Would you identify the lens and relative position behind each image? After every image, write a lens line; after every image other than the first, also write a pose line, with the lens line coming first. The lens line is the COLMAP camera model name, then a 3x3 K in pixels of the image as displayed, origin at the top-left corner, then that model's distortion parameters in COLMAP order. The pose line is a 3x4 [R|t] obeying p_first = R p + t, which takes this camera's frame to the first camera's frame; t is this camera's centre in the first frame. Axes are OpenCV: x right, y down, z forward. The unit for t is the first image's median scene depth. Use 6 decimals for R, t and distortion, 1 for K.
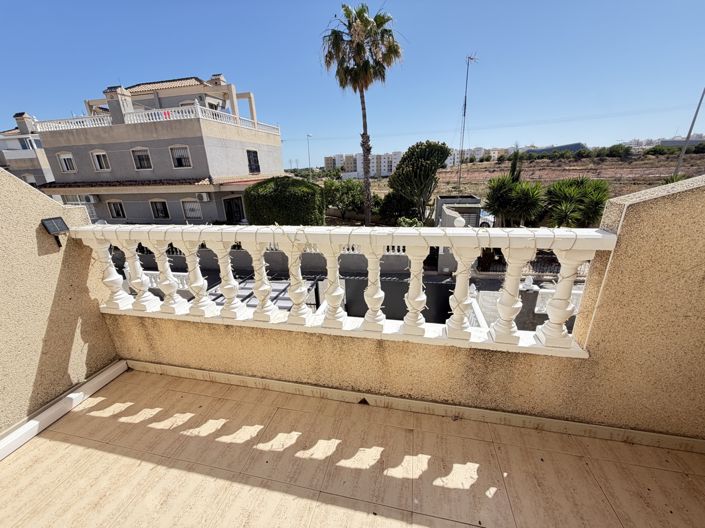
lens RADIAL K [[281.4, 0, 352.6], [0, 281.4, 264.4], [0, 0, 1]] dist [-0.001296, -0.000341]
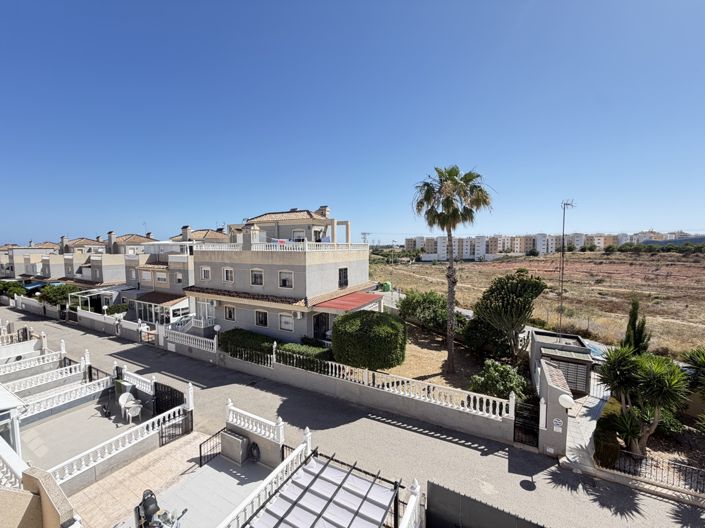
lens RADIAL K [[281.4, 0, 351.6], [0, 281.4, 262.9], [0, 0, 1]] dist [-0.001296, -0.000341]
pose [[0.960686, 0.051308, -0.272857, -0.023123], [-0.120112, 0.962853, -0.241841, -0.175279], [0.250312, 0.265107, 0.931162, -0.046565]]
